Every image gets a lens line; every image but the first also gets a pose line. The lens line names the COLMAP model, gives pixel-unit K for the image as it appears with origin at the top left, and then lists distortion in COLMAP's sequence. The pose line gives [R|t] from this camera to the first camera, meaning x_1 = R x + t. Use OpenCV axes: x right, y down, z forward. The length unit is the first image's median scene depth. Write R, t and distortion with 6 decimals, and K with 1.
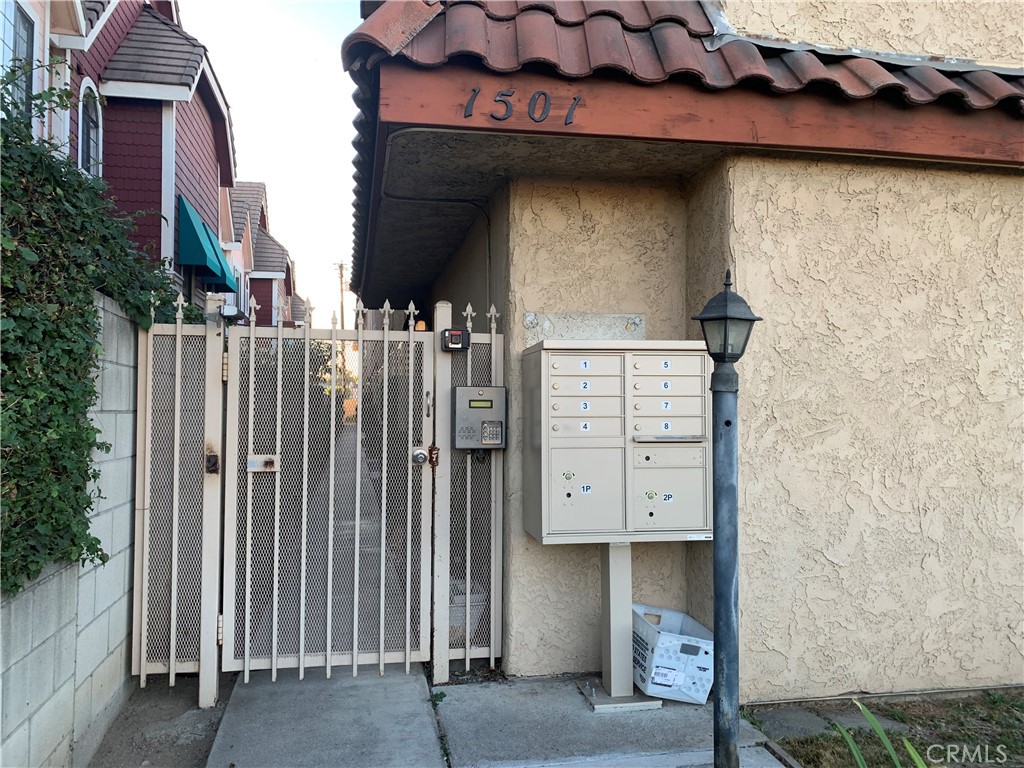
lens RADIAL K [[774.7, 0, 486.0], [0, 774.7, 384.0], [0, 0, 1]] dist [0.008534, 0.002527]
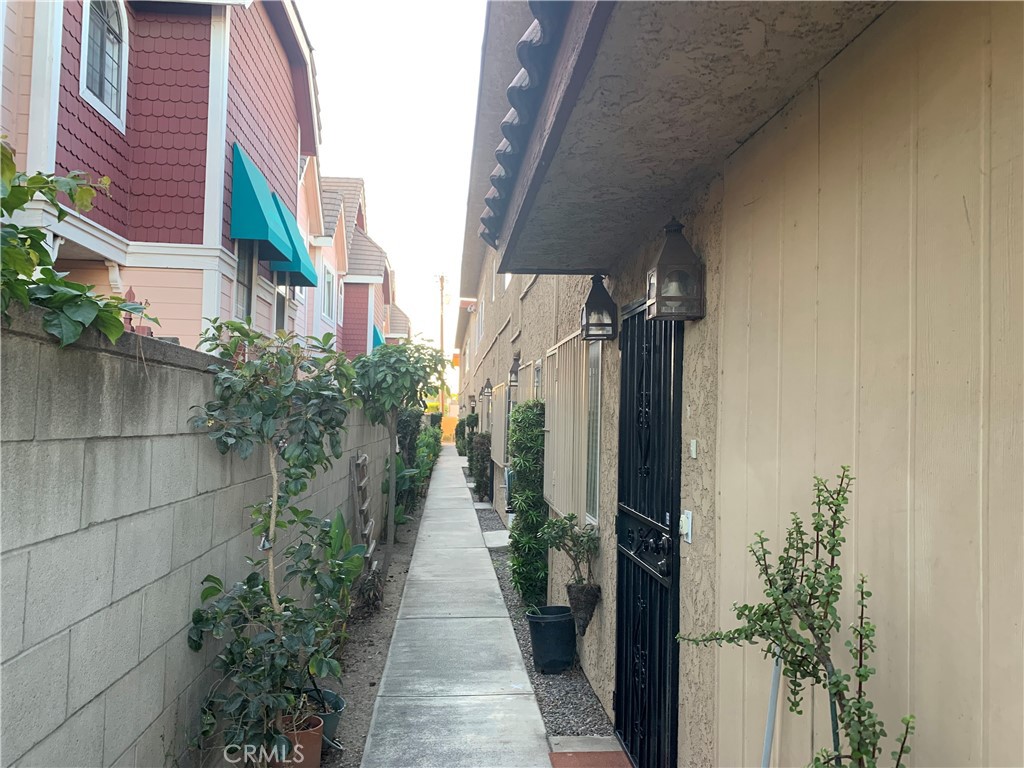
lens RADIAL K [[792.9, 0, 512.0], [0, 792.9, 384.0], [0, 0, 1]] dist [0.006622, 0.000598]
pose [[0.995492, 0.017159, -0.093284, -0.022314], [-0.019208, 0.999593, -0.021106, -0.002388], [0.092883, 0.022803, 0.995416, 0.103352]]
